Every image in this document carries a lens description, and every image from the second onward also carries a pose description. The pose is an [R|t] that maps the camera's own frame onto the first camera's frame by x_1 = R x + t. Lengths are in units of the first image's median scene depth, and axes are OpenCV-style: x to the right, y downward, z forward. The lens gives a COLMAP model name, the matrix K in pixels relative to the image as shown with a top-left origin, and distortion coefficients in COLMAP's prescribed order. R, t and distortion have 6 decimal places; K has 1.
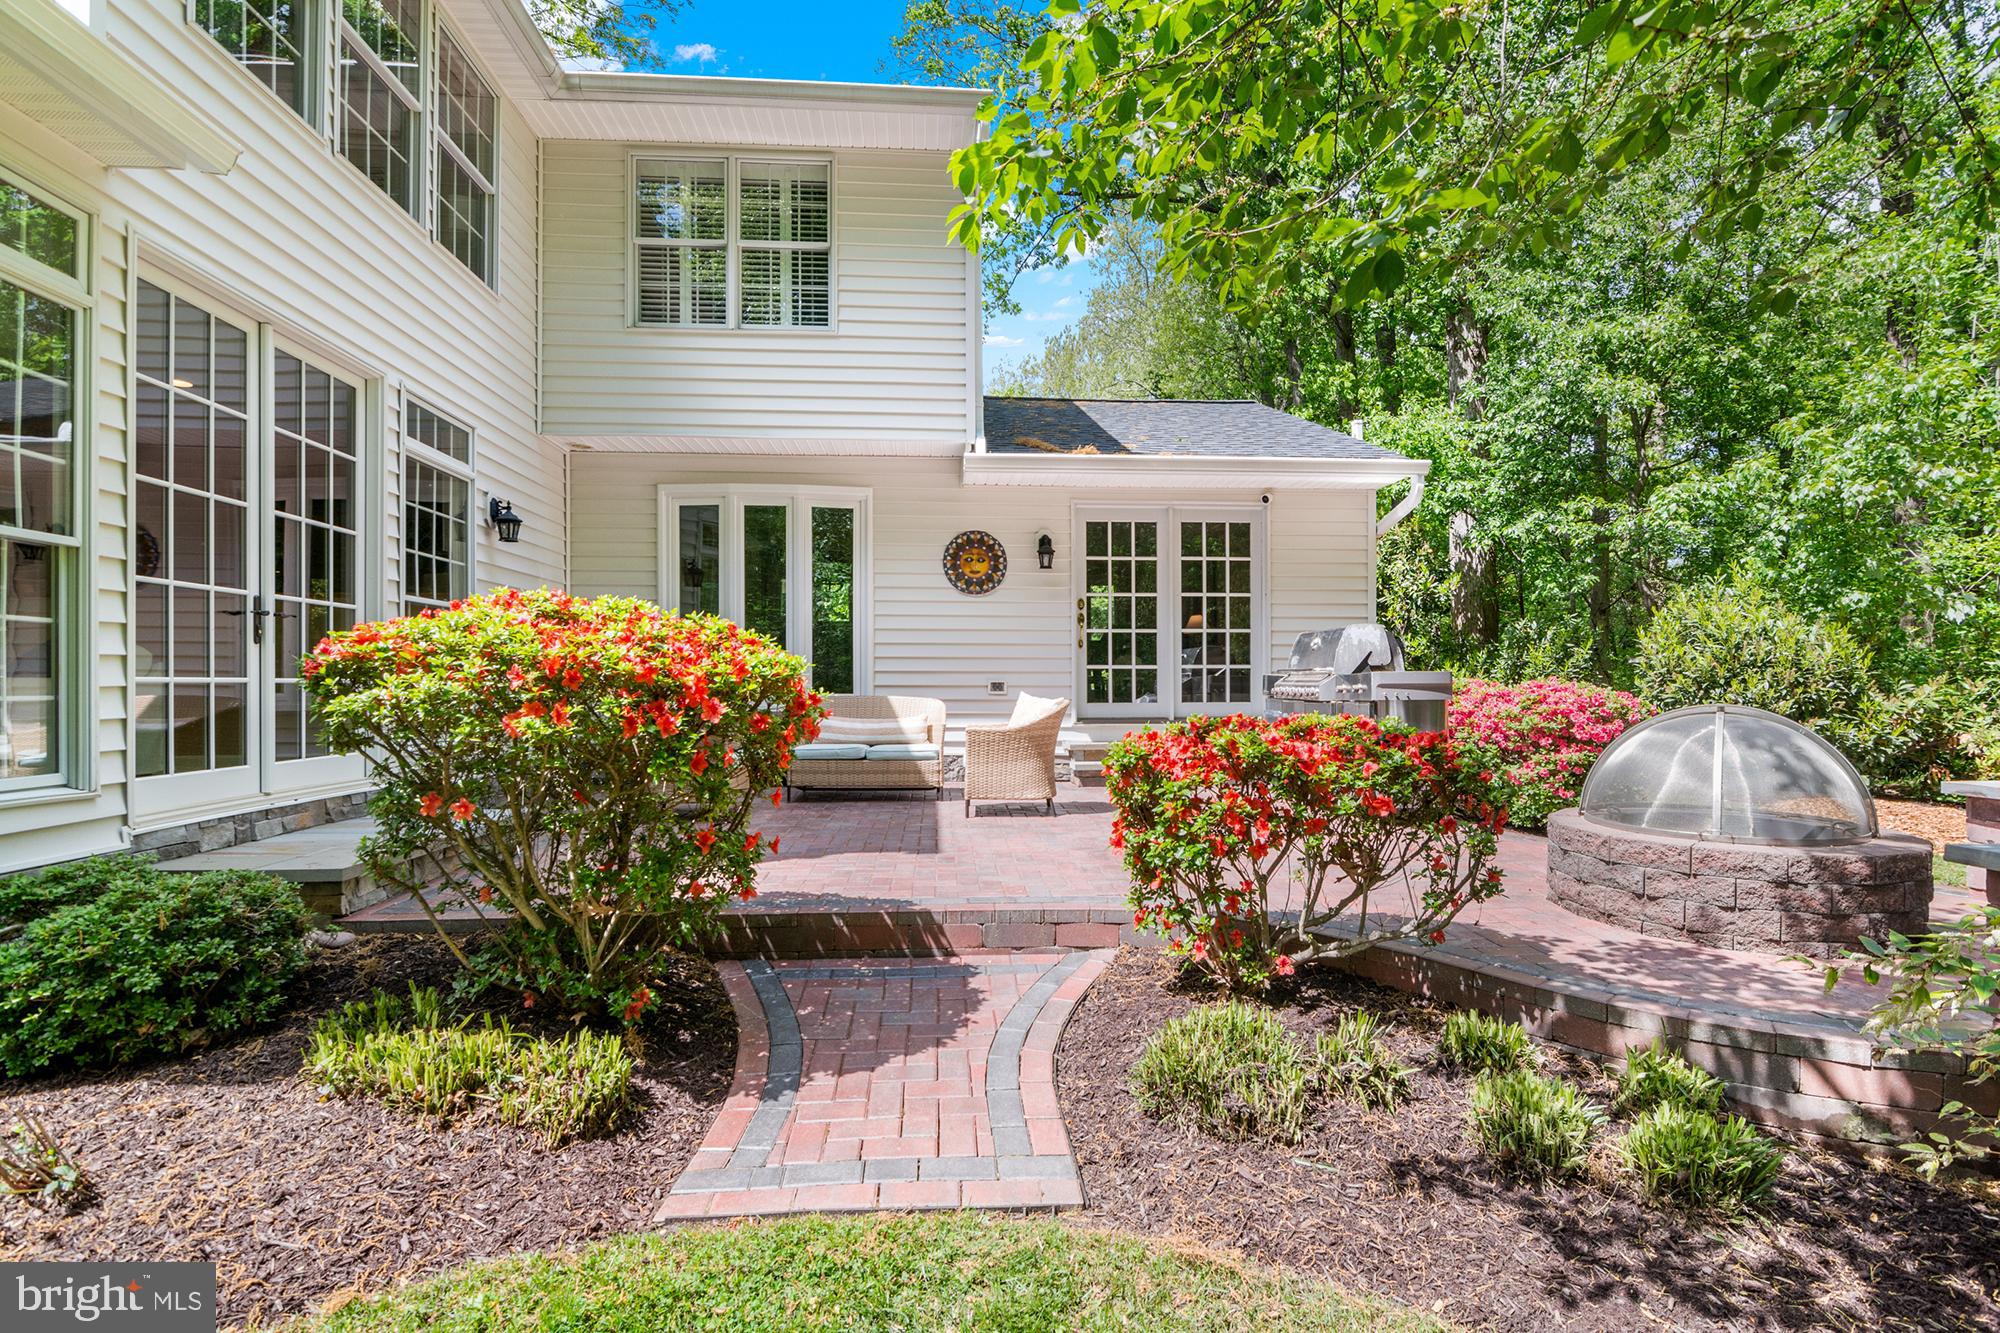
lens RADIAL K [[989.9, 0, 1008.8], [0, 989.9, 684.4], [0, 0, 1]] dist [0.001276, -0.004337]
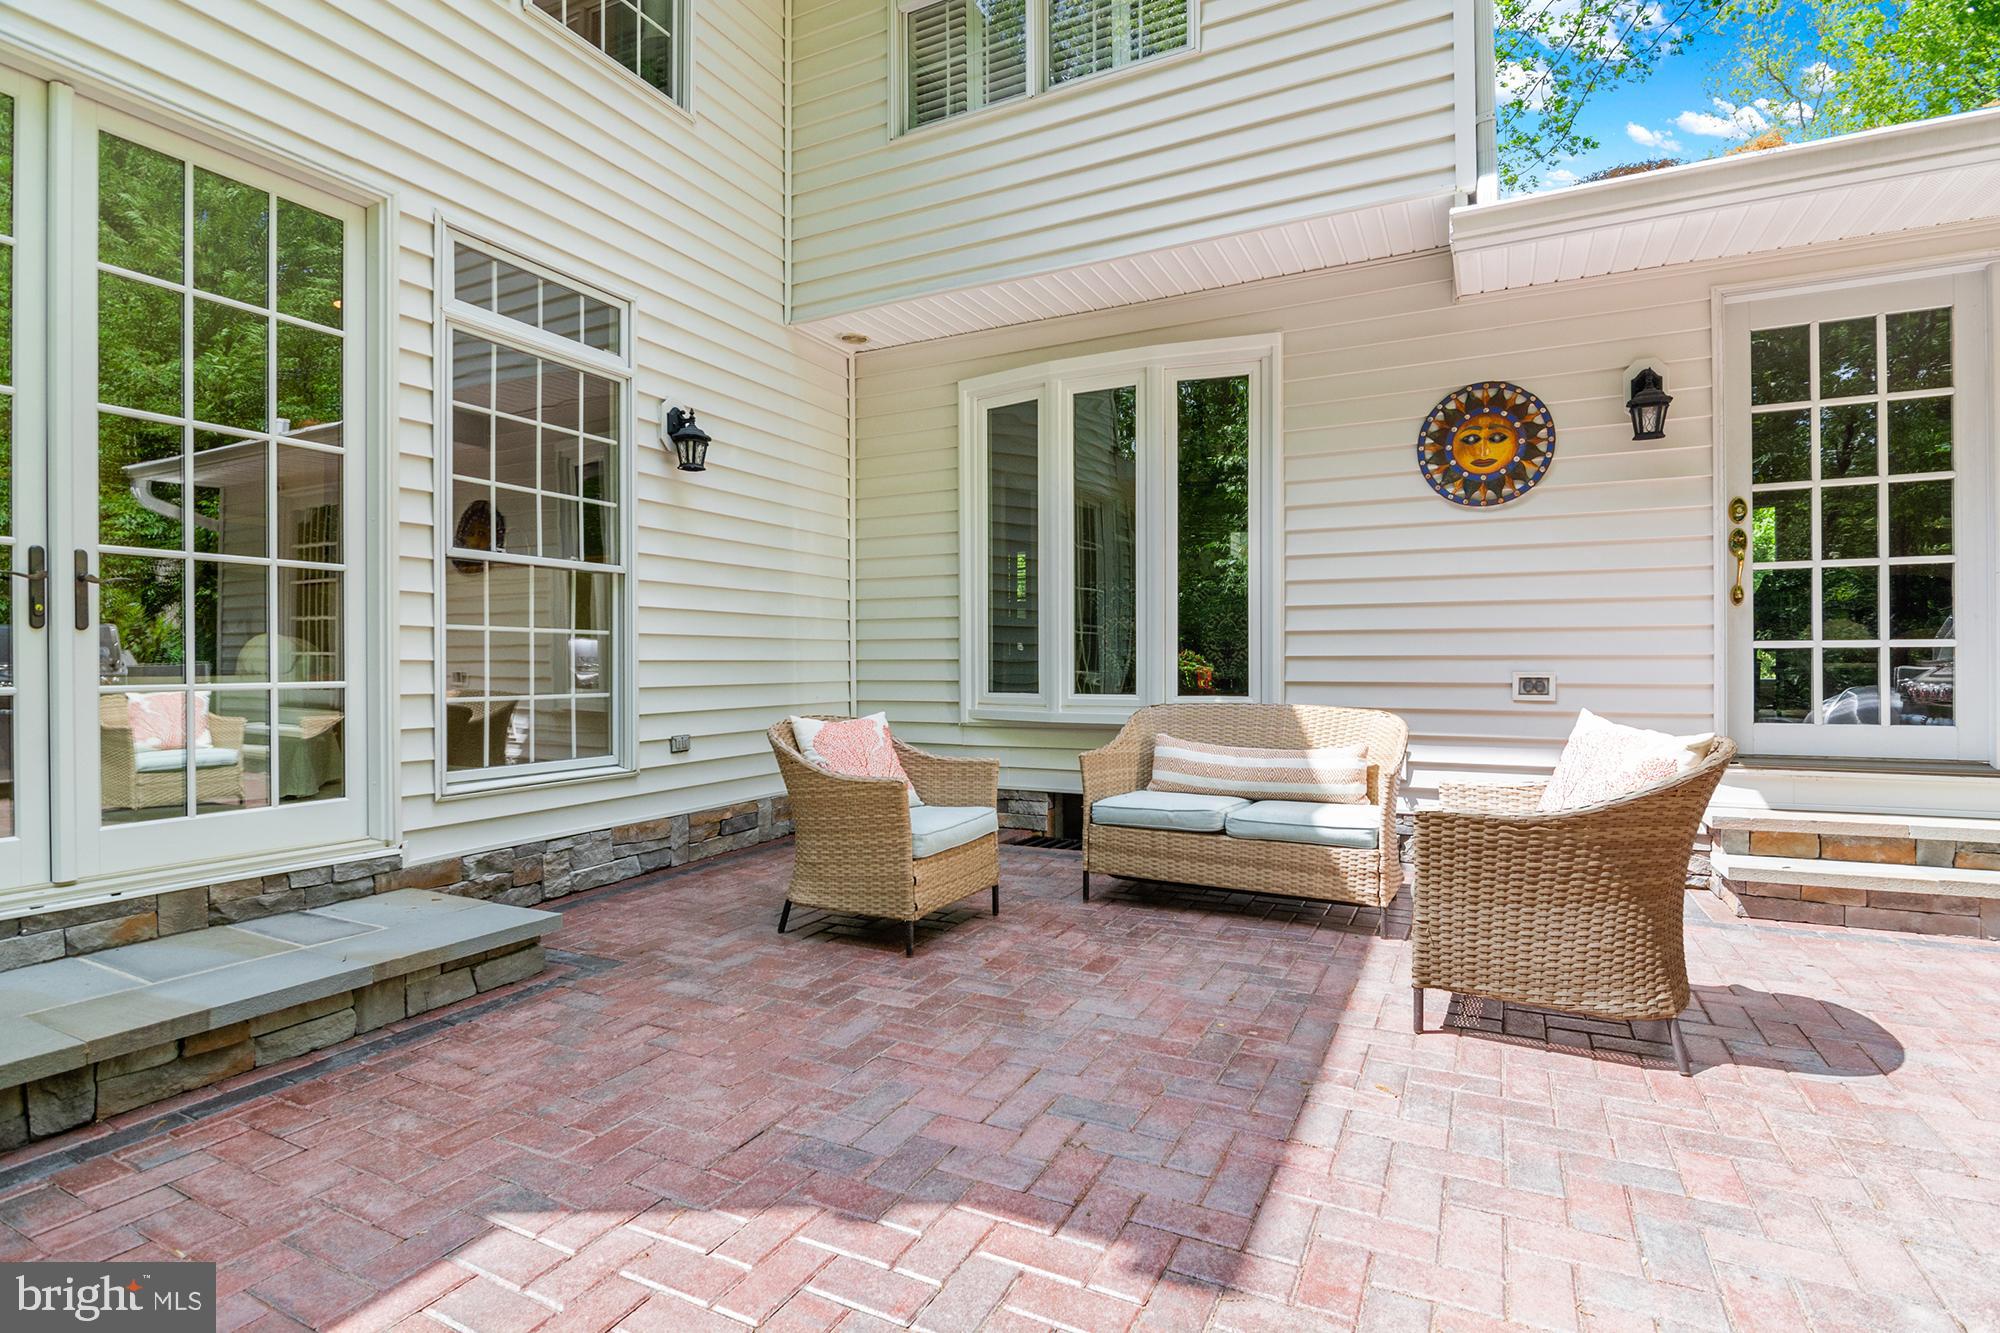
lens RADIAL K [[989.9, 0, 999.9], [0, 989.9, 660.2], [0, 0, 1]] dist [0.001276, -0.004337]
pose [[0.857288, -0.003643, -0.514825, 0.015725], [0.003166, 0.999993, -0.001804, -0.011405], [0.514828, -0.000083, 0.857293, 0.461730]]
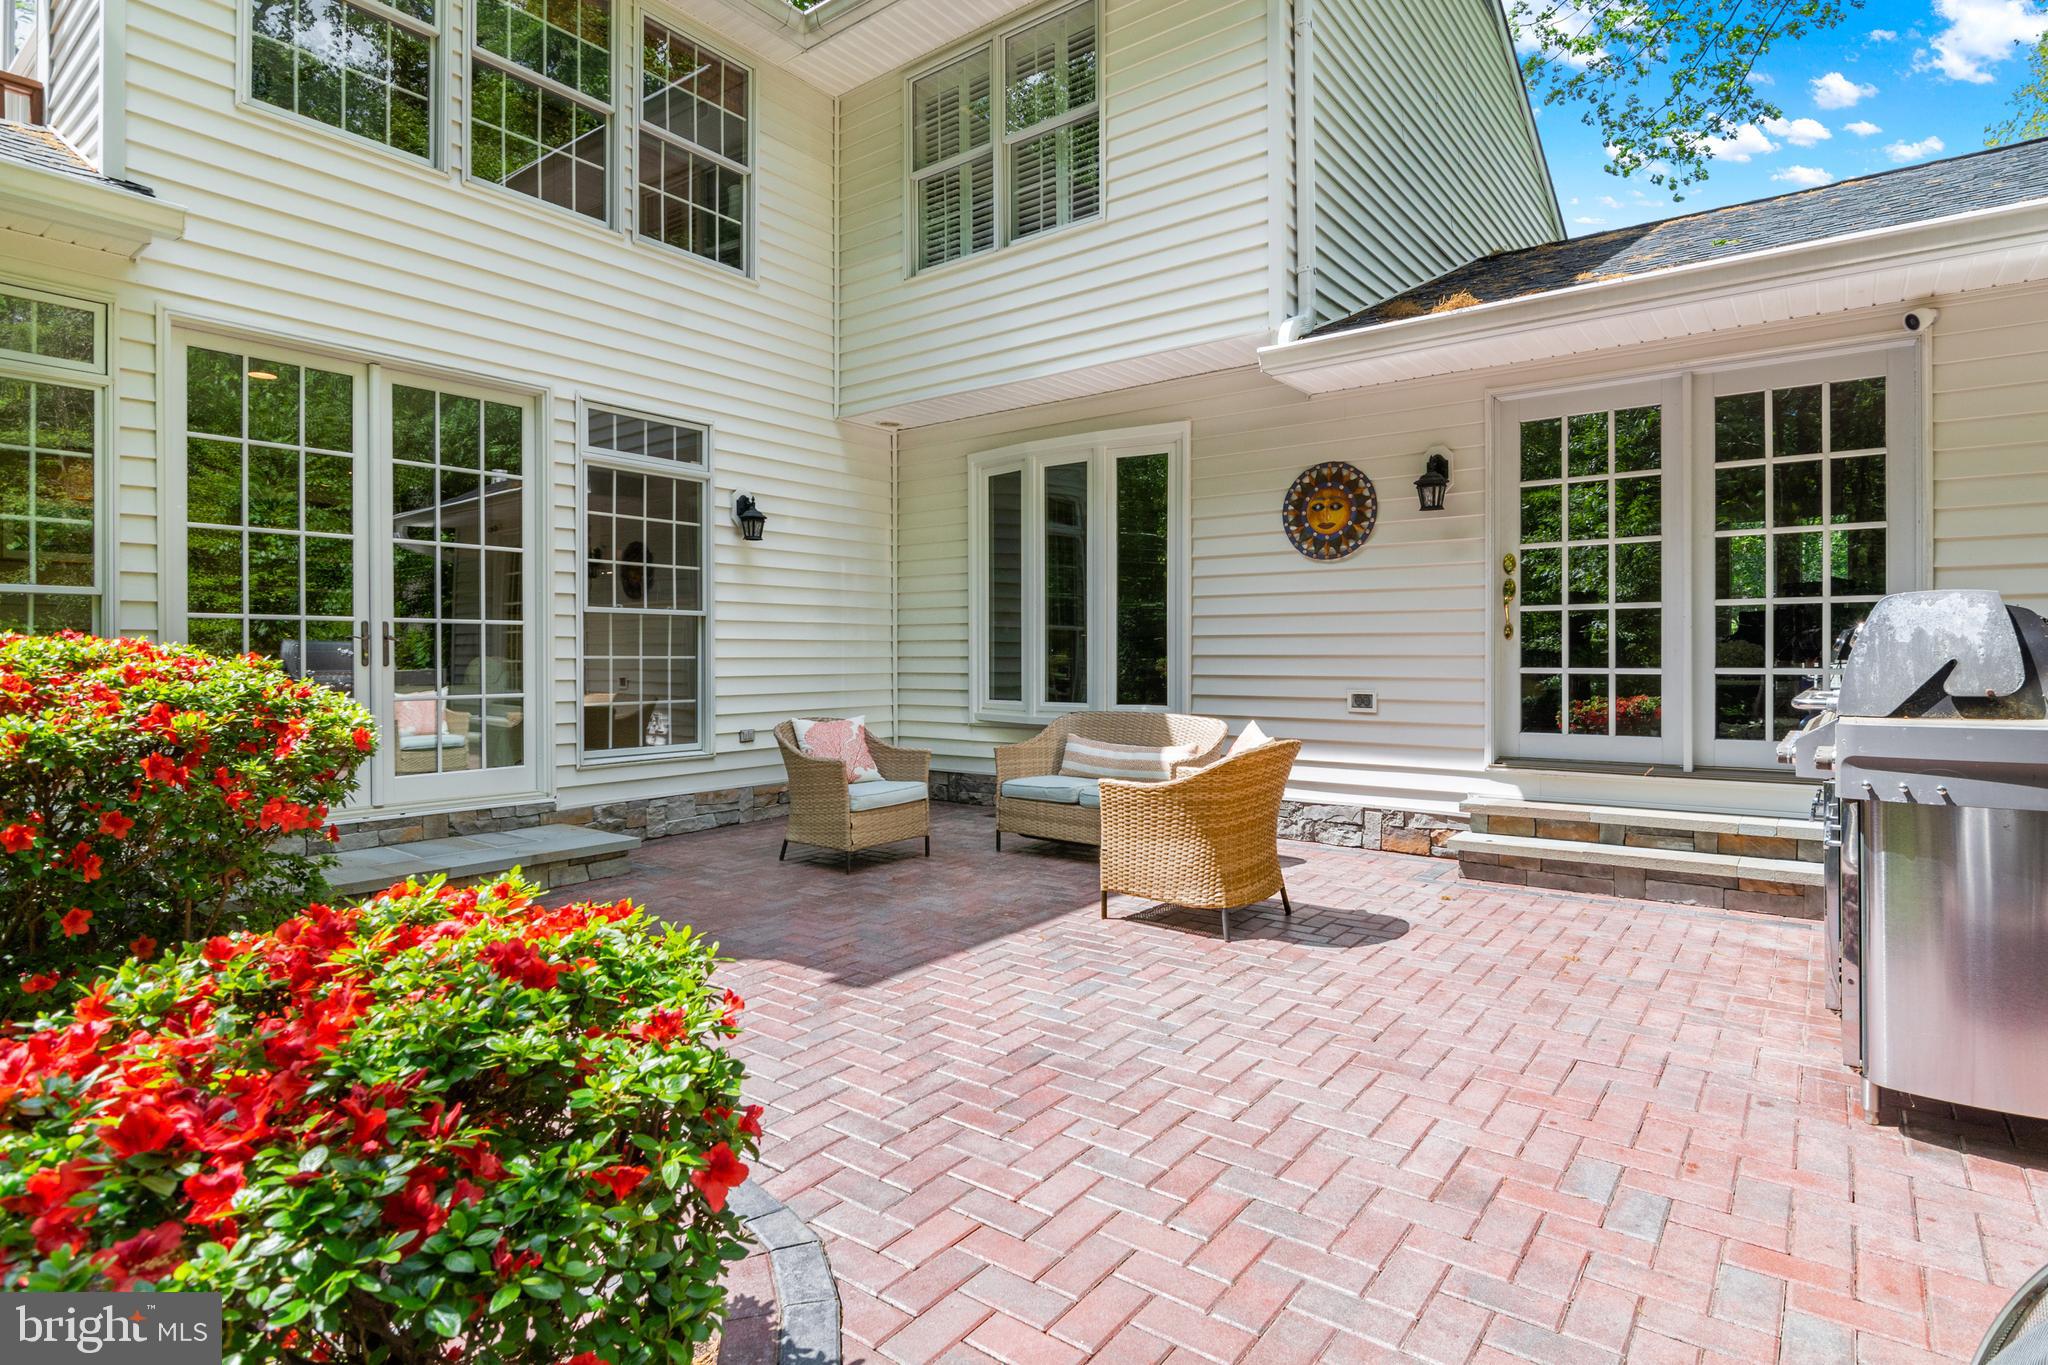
lens RADIAL K [[1086.3, 0, 1010.1], [0, 1086.3, 653.4], [0, 0, 1]] dist [0.007451, -0.000866]
pose [[0.740552, -0.001939, -0.671996, 0.317097], [0.002391, 0.999997, -0.000251, -0.030970], [0.671995, -0.001421, 0.740555, 0.347825]]
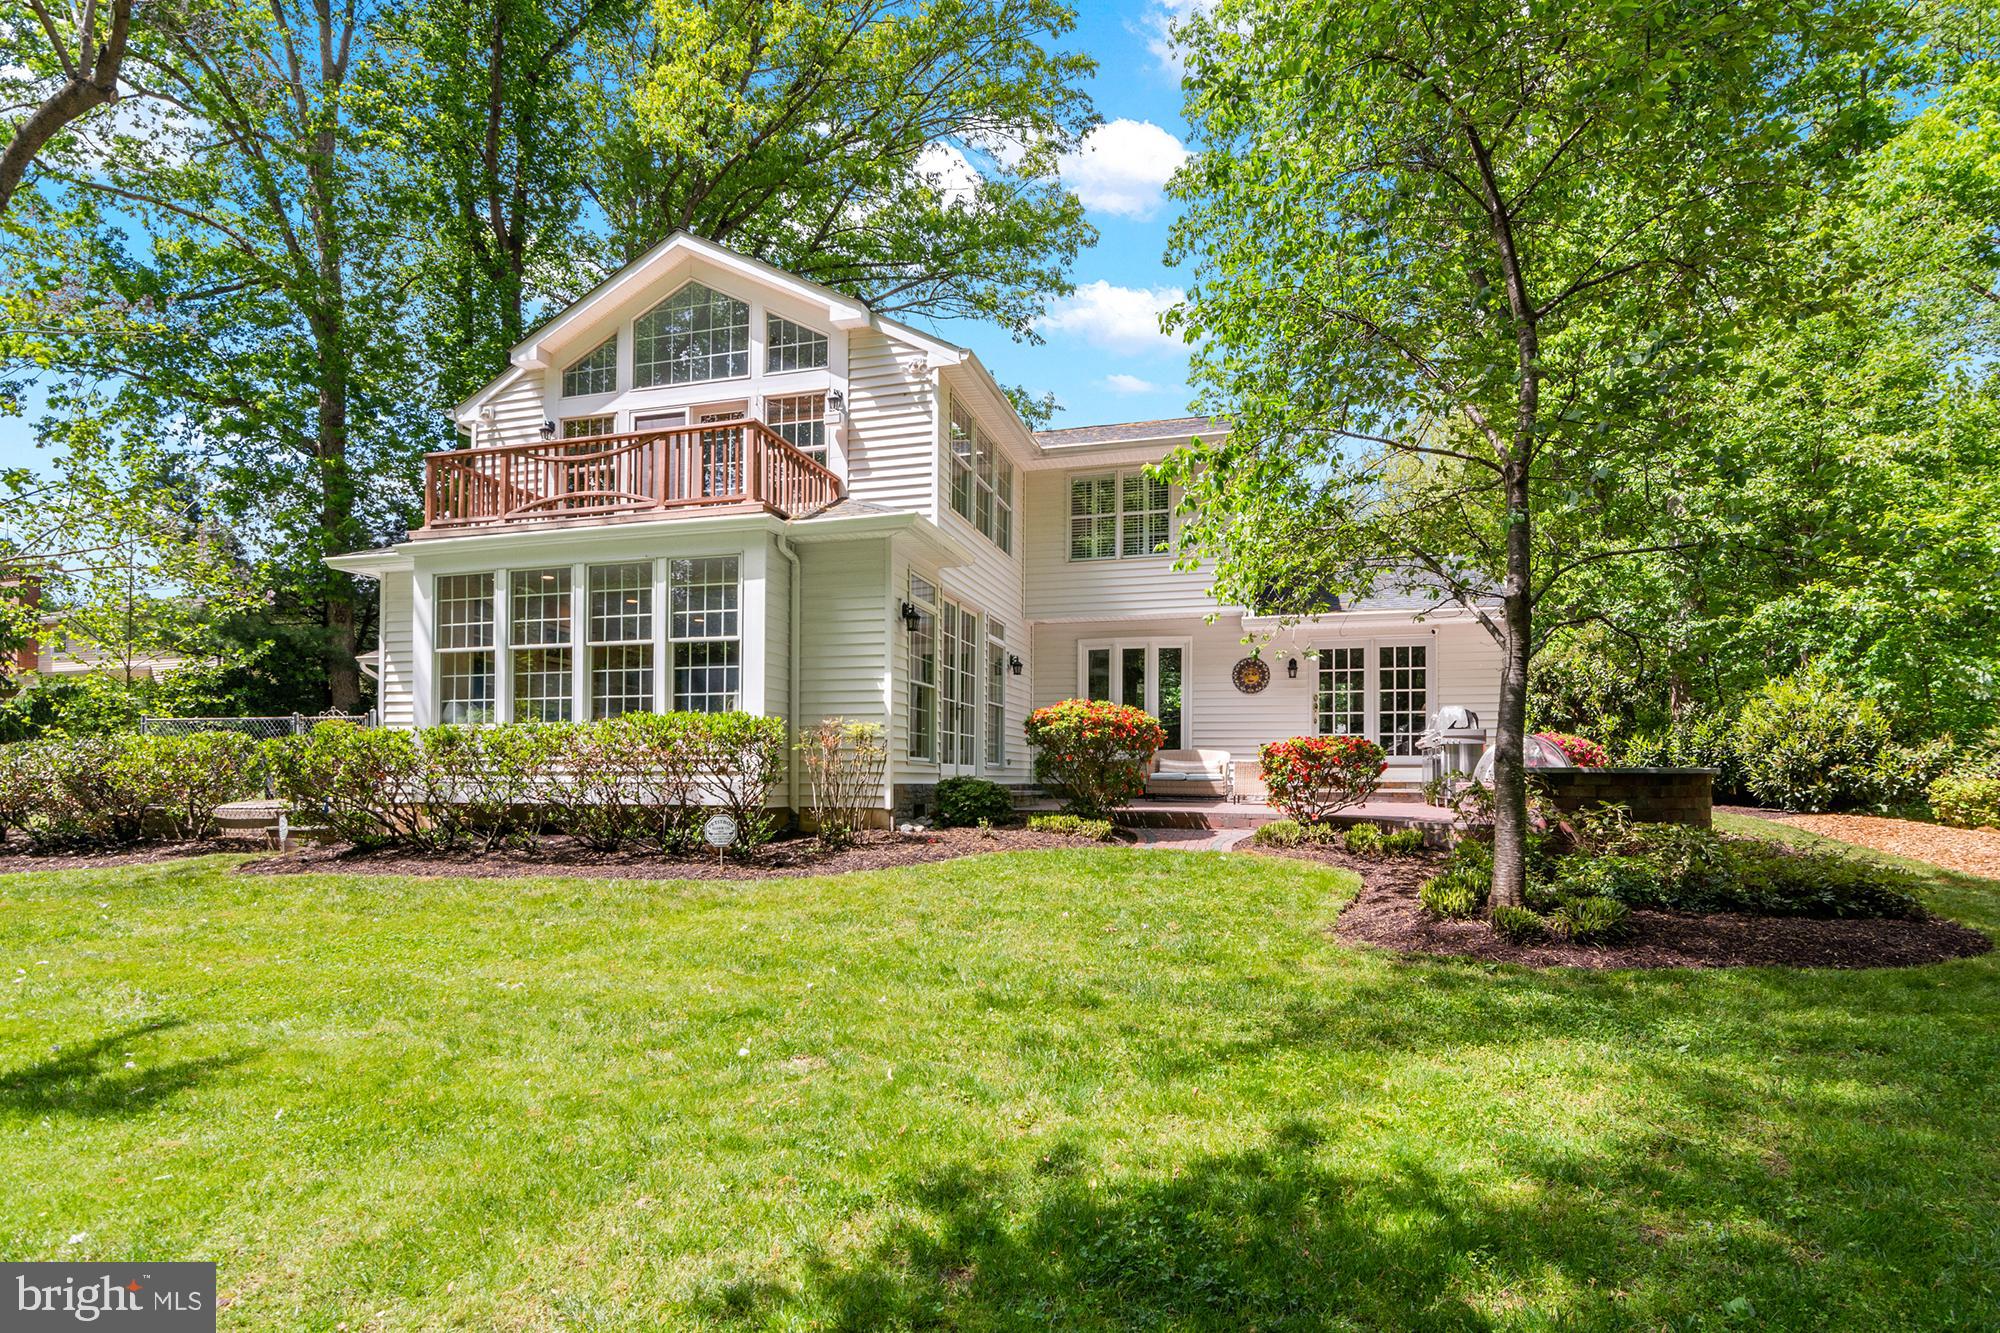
lens RADIAL K [[989.9, 0, 977.9], [0, 989.9, 779.9], [0, 0, 1]] dist [0.001276, -0.004337]
pose [[0.931919, 0.008978, -0.362556, 0.165649], [-0.008789, 0.999959, 0.002171, 0.067774], [0.362561, 0.001163, 0.931959, -0.882416]]
